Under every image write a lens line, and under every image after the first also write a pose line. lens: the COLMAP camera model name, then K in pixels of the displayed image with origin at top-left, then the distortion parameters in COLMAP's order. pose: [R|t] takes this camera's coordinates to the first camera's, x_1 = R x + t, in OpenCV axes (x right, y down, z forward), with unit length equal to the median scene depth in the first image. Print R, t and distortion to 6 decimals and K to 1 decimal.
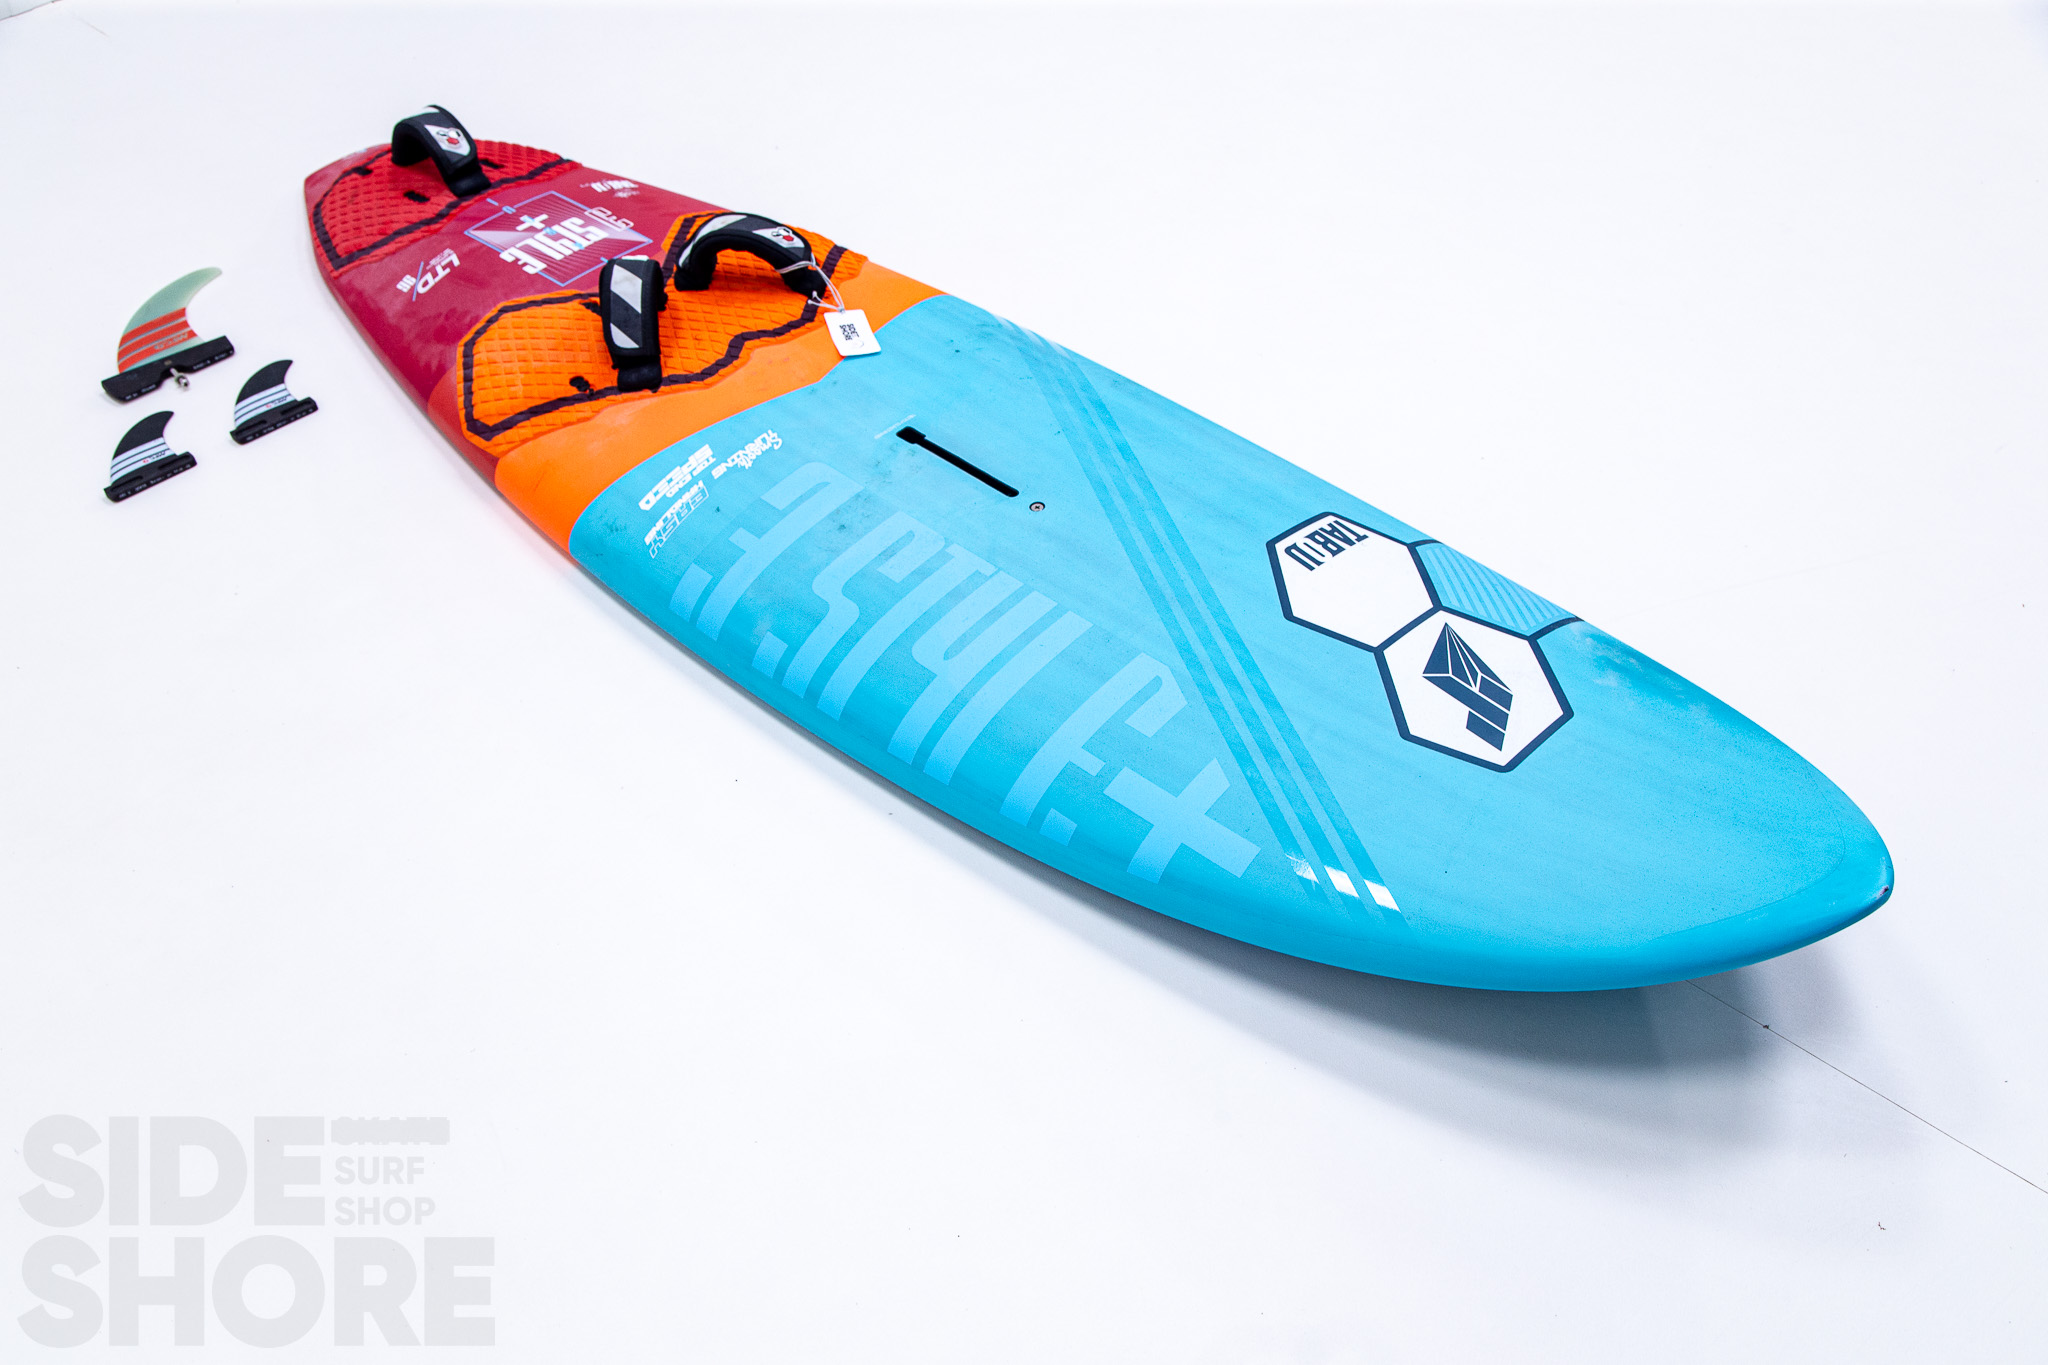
lens RADIAL K [[1885.2, 0, 1026.5], [0, 1885.2, 679.1], [0, 0, 1]] dist [0.030800, 0.000000]
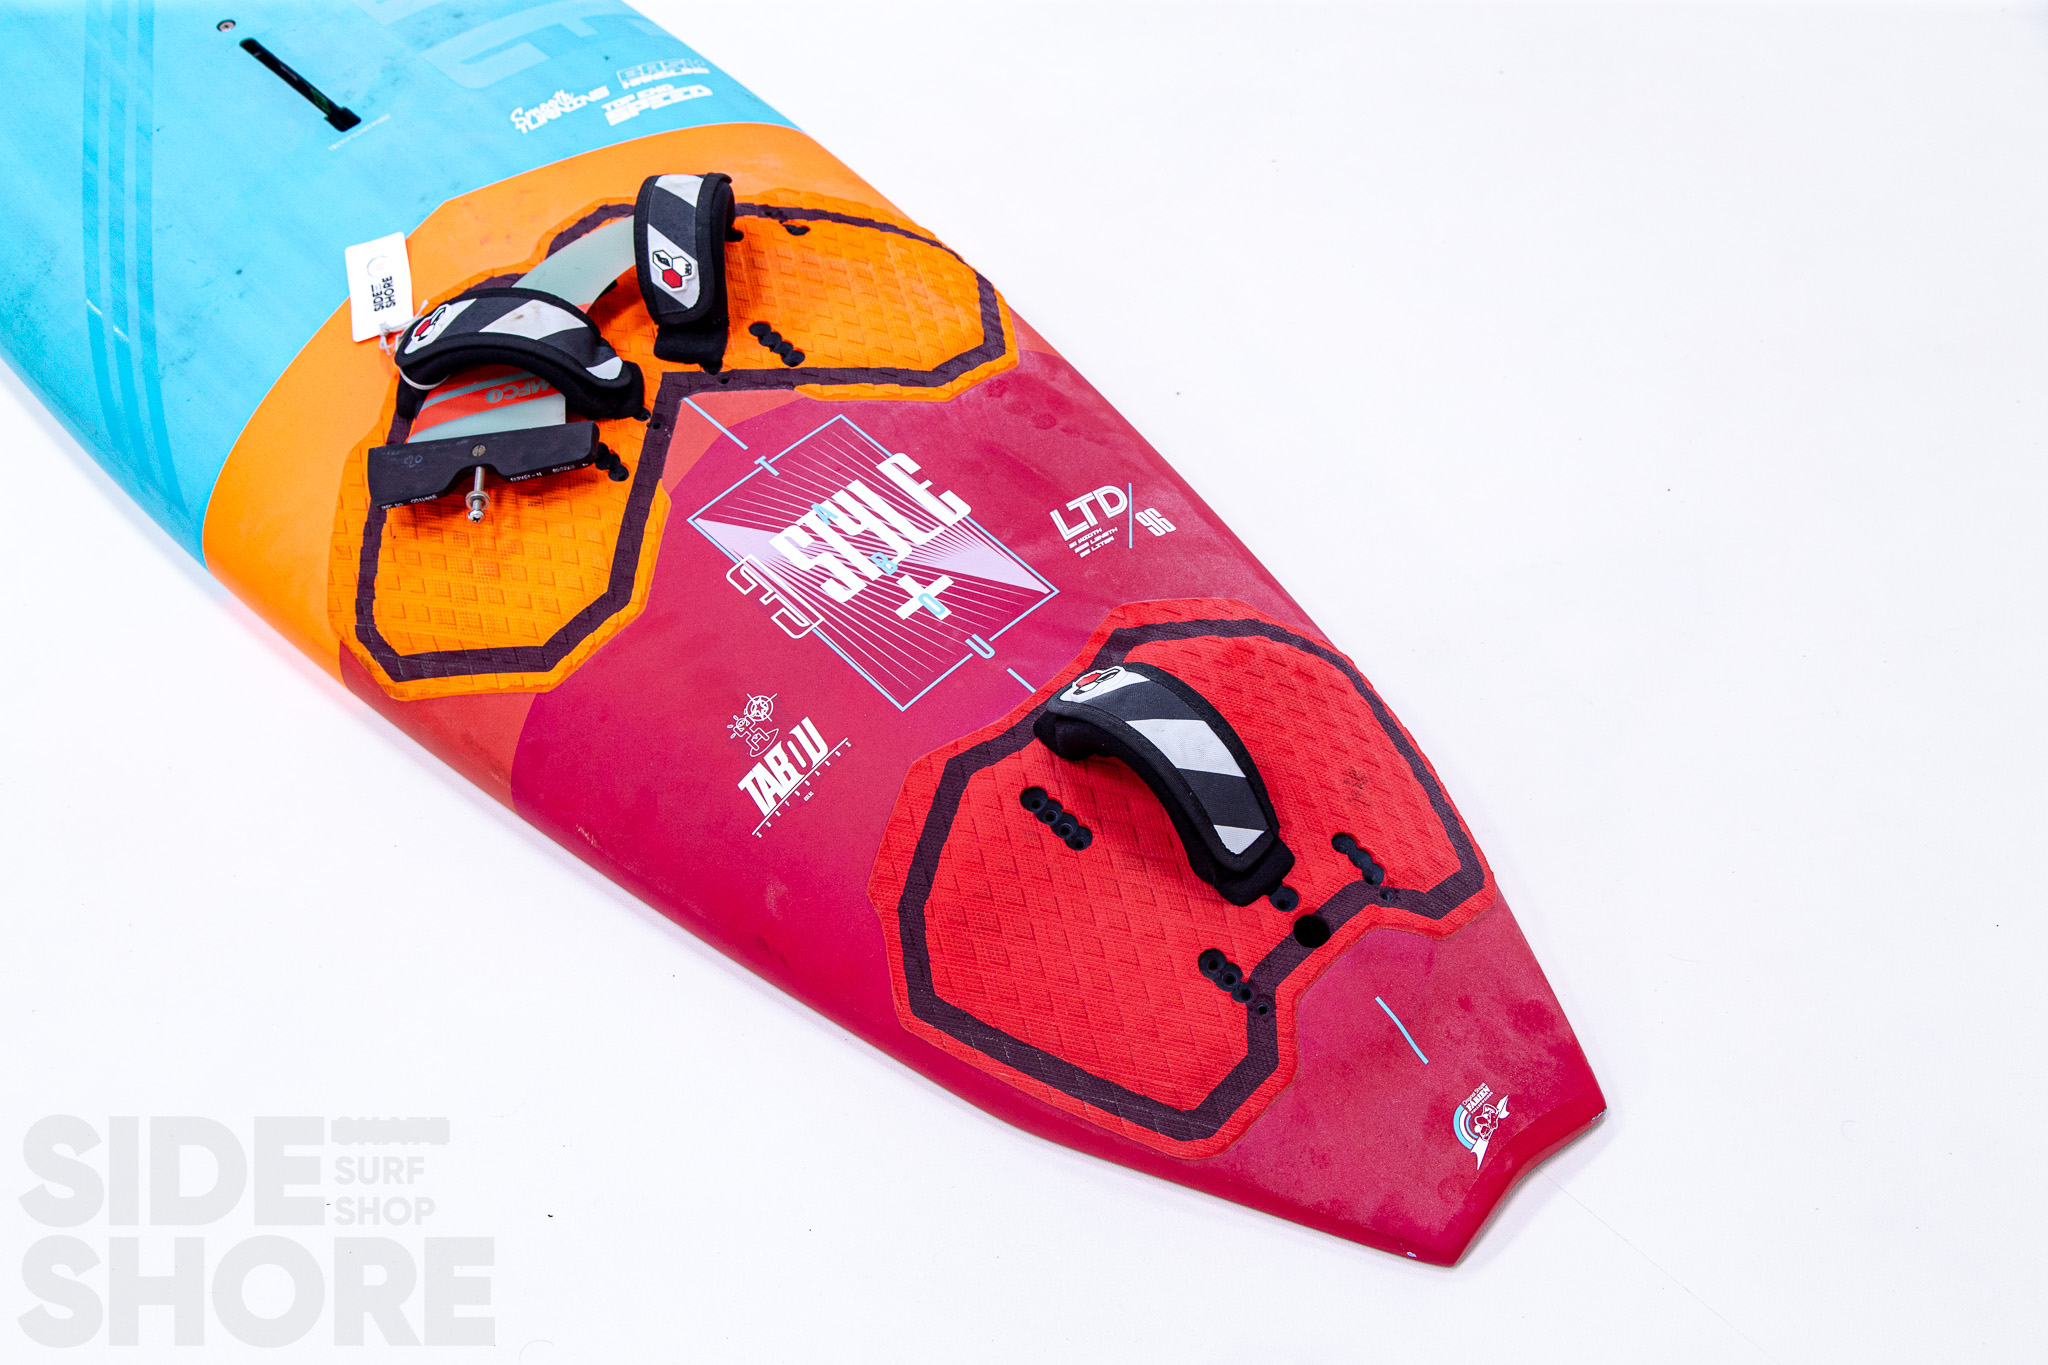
lens RADIAL K [[2297.4, 0, 1028.7], [0, 2297.4, 677.8], [0, 0, 1]] dist [-0.055132, 0.000000]
pose [[-0.991594, 0.045063, 0.121289, -0.453338], [0.116818, -0.091272, 0.988950, -1.064715], [0.055635, 0.994806, 0.085241, 1.210854]]
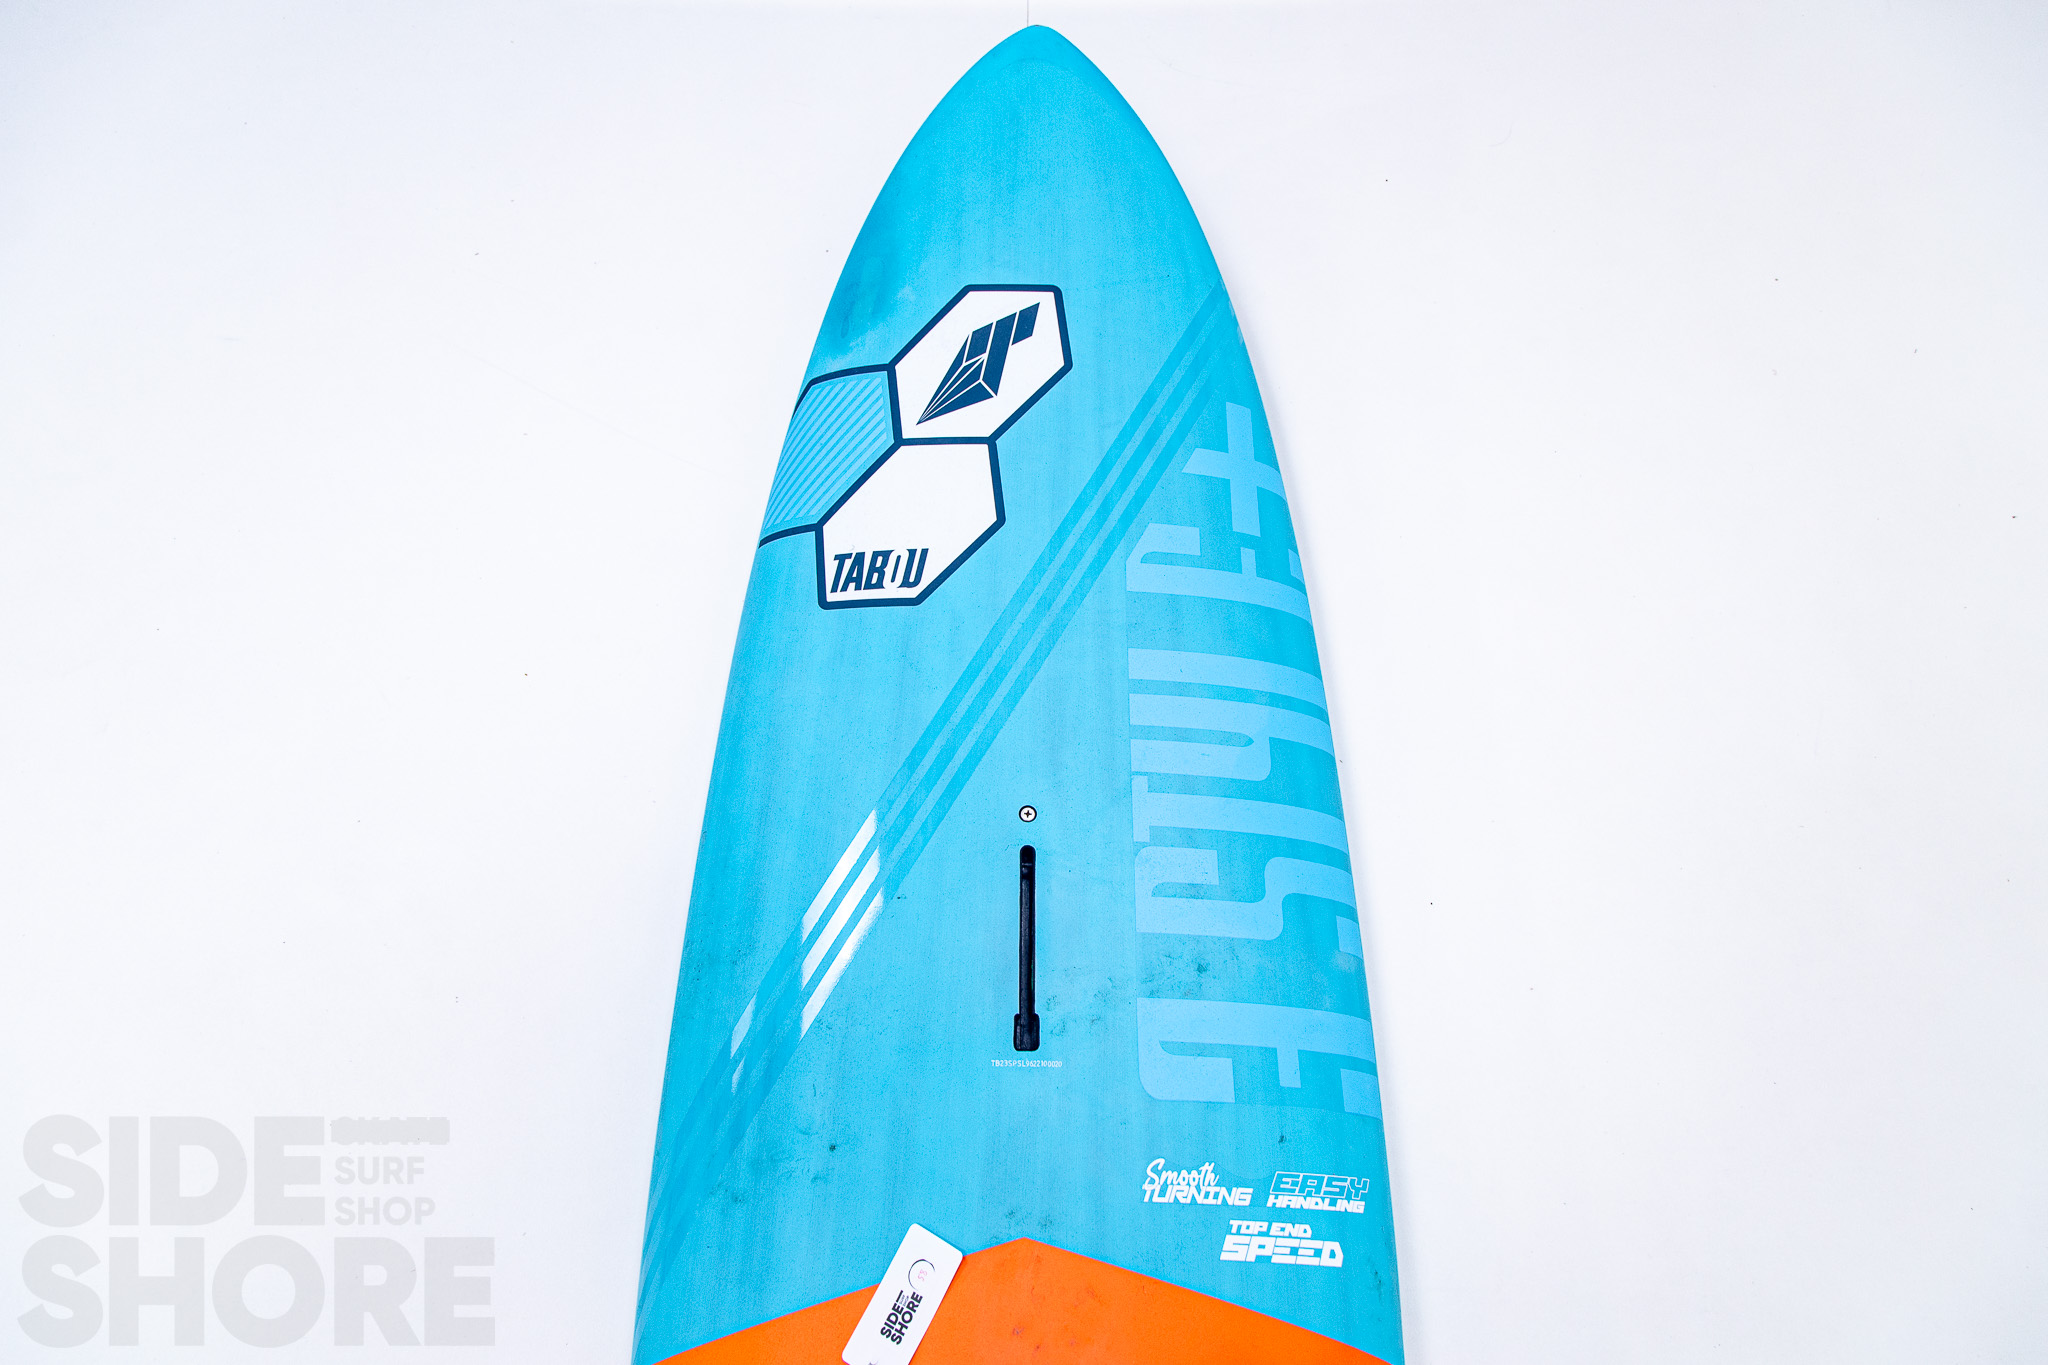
lens RADIAL K [[1358.0, 0, 1032.0], [0, 1358.0, 680.6], [0, 0, 1]] dist [0.124643, 0.002341]
pose [[-0.700575, -0.618173, 0.356450, -0.180722], [0.504589, -0.075951, 0.860013, -0.622937], [-0.504564, 0.782364, 0.365133, 0.713432]]
